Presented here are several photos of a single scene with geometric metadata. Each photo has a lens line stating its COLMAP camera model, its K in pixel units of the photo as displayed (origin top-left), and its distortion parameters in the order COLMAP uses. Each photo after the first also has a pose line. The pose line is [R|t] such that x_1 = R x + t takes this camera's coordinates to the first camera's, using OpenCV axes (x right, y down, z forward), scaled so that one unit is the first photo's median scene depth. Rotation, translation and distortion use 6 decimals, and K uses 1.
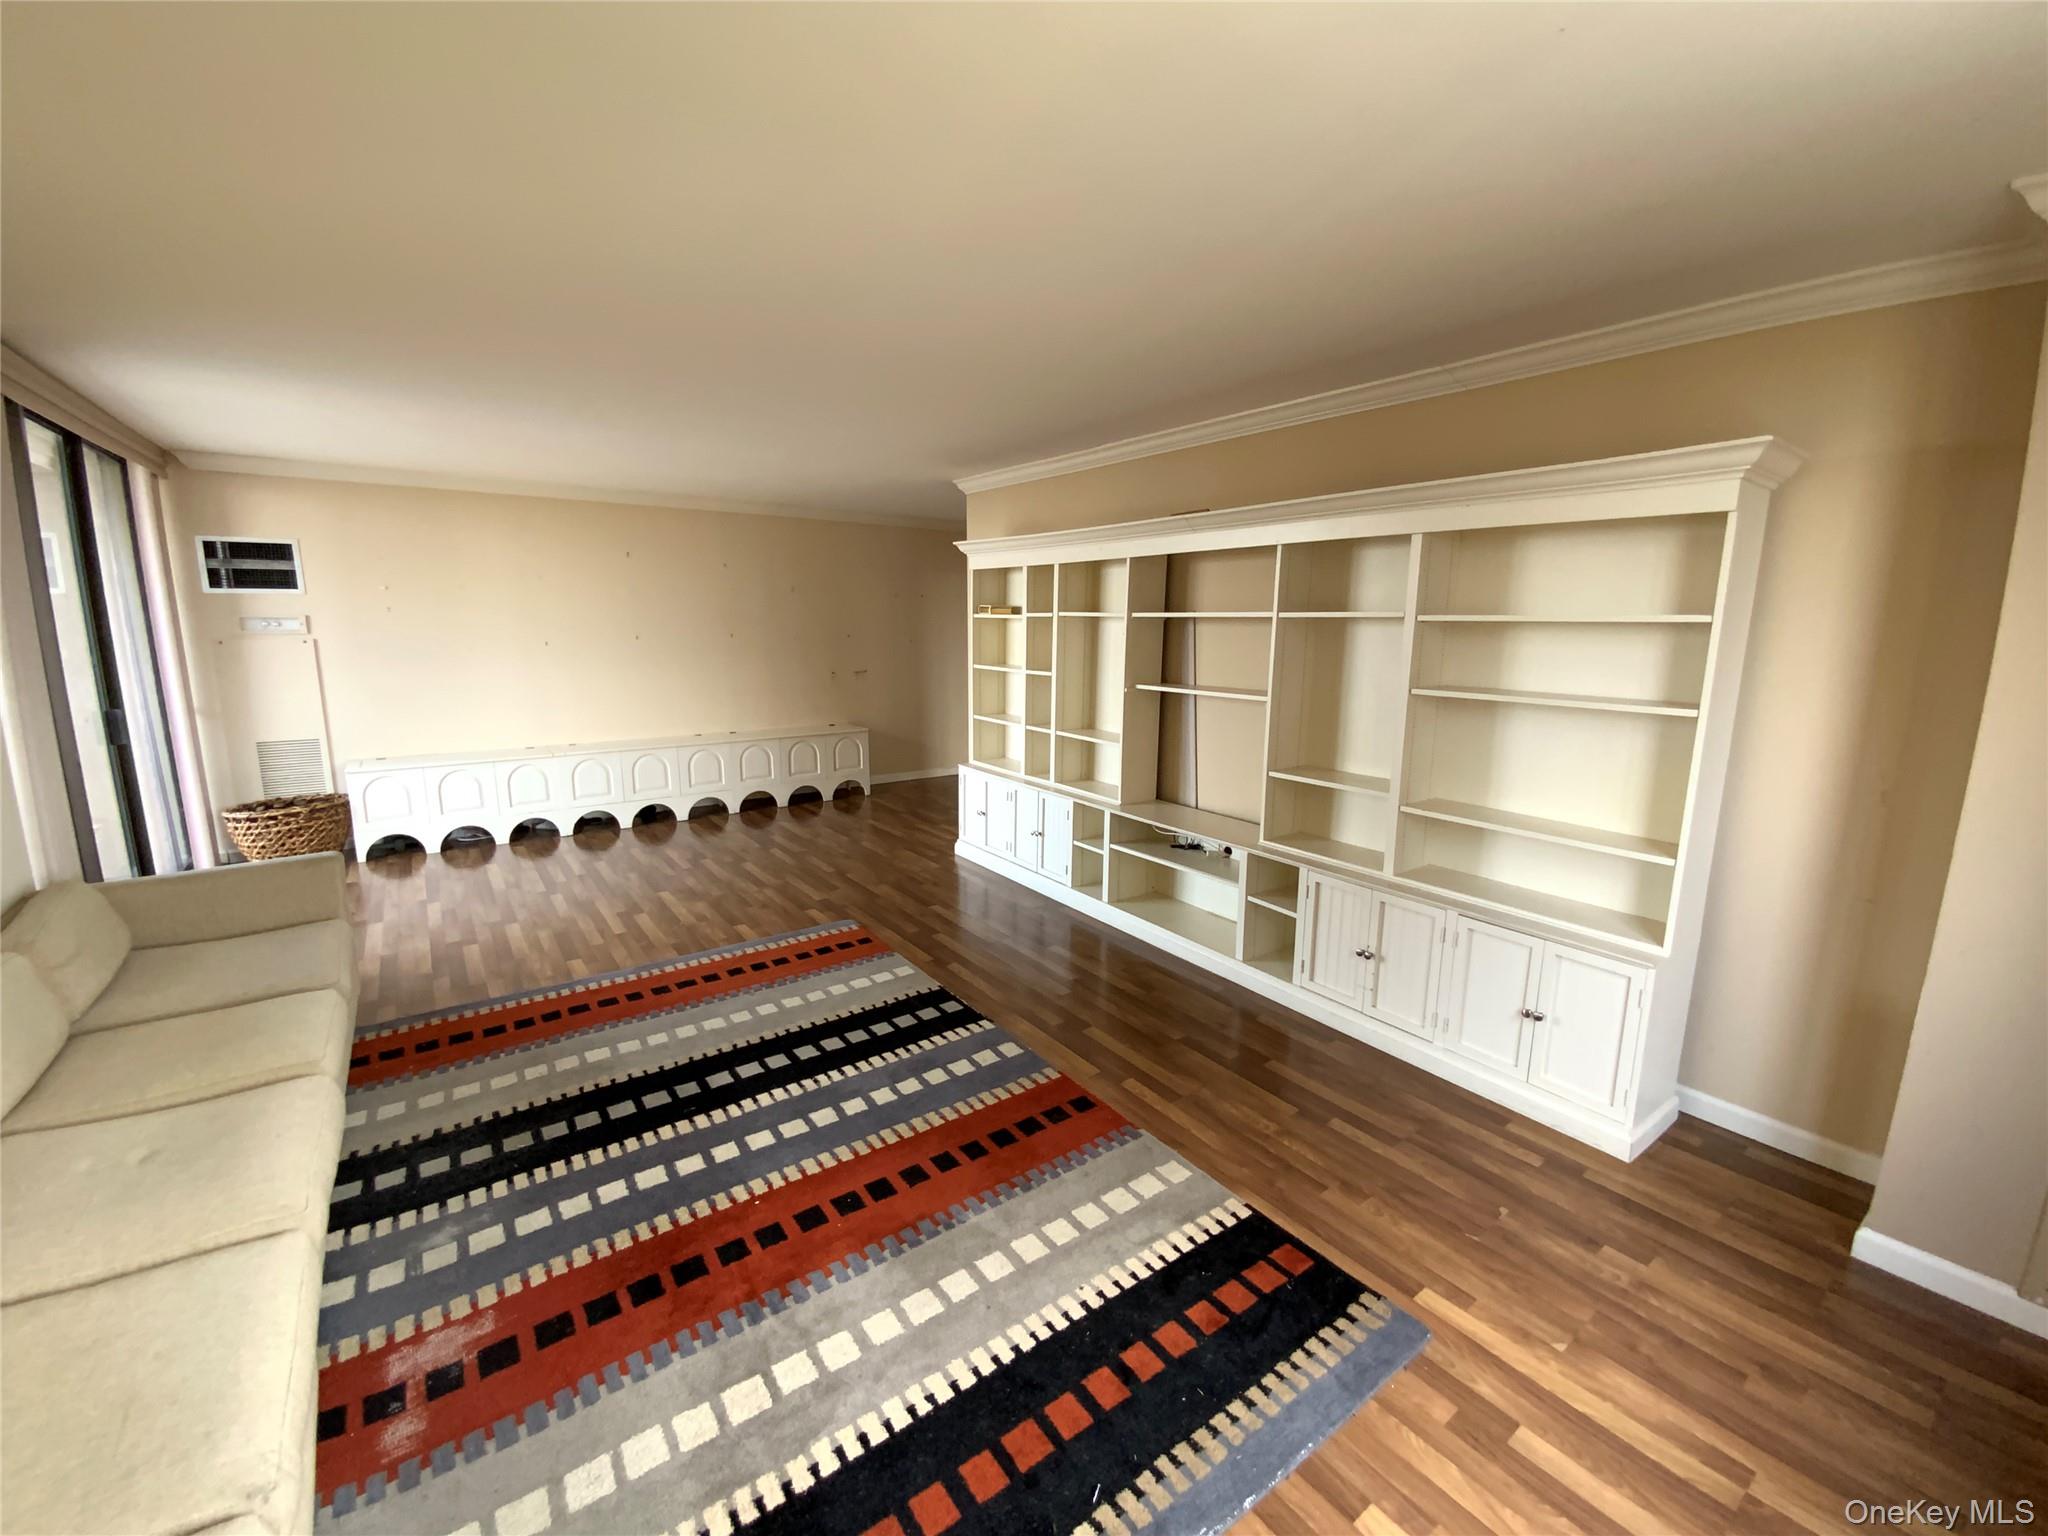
lens RADIAL K [[832.3, 0, 1016.5], [0, 832.3, 767.0], [0, 0, 1]] dist [0.029597, -0.021851]
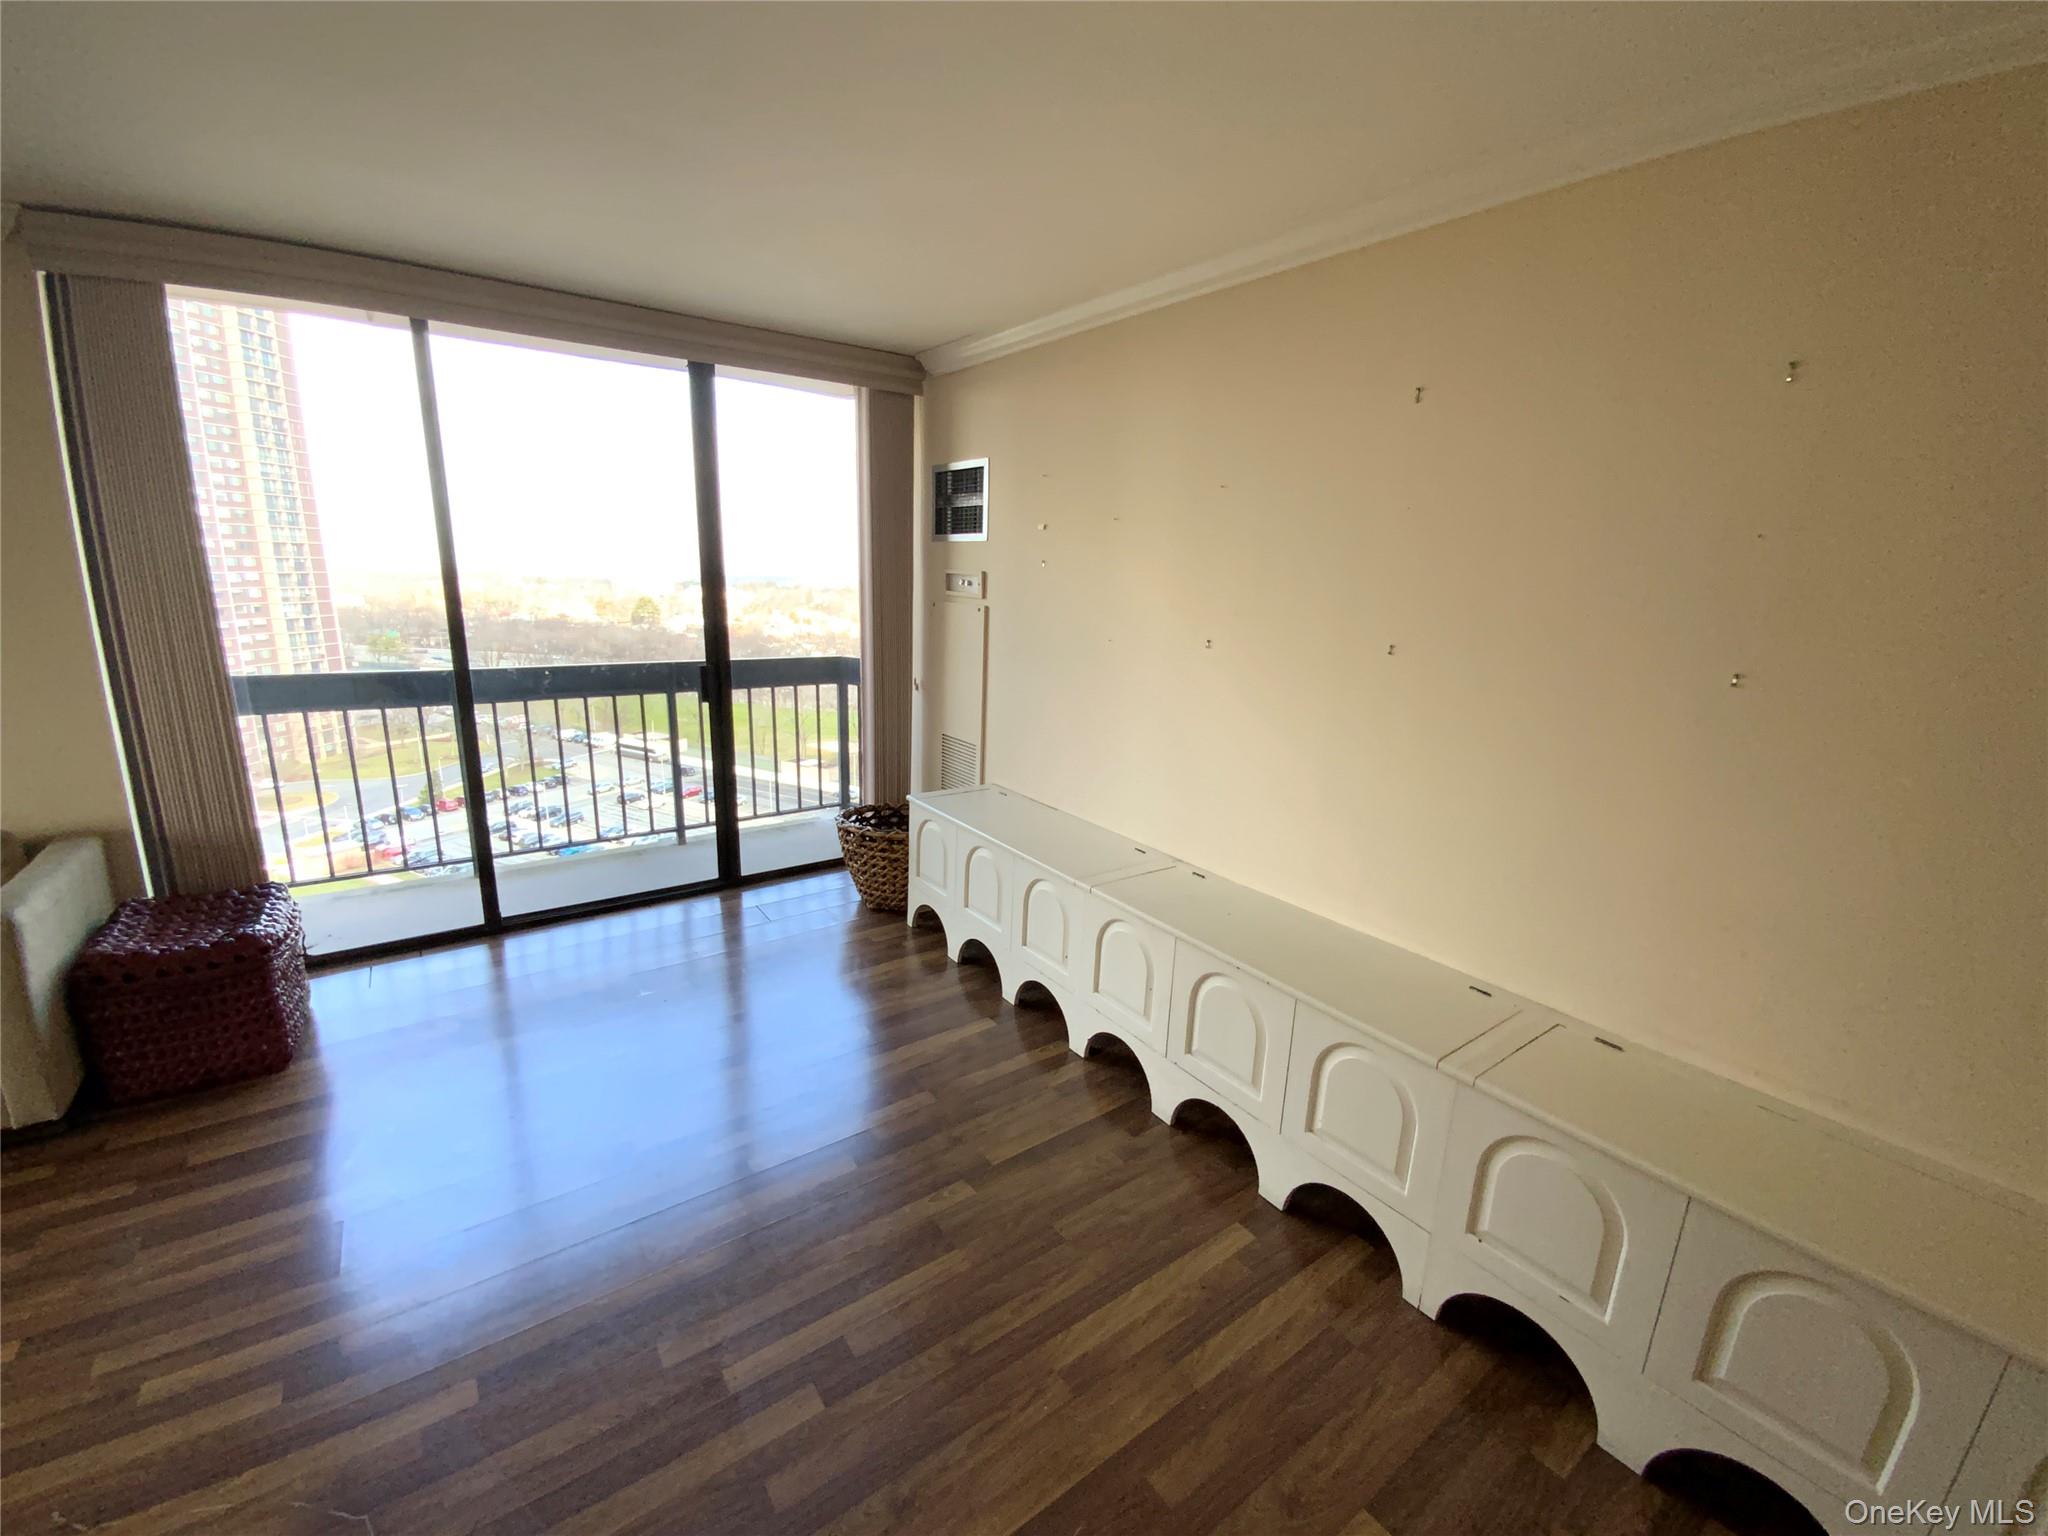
lens RADIAL K [[842.1, 0, 1018.2], [0, 842.1, 772.4], [0, 0, 1]] dist [-0.001469, -0.011769]
pose [[0.018510, 0.226888, -0.973745, -0.239106], [-0.217282, 0.951549, 0.217586, -0.320415], [0.975933, 0.207549, 0.066912, 1.805478]]
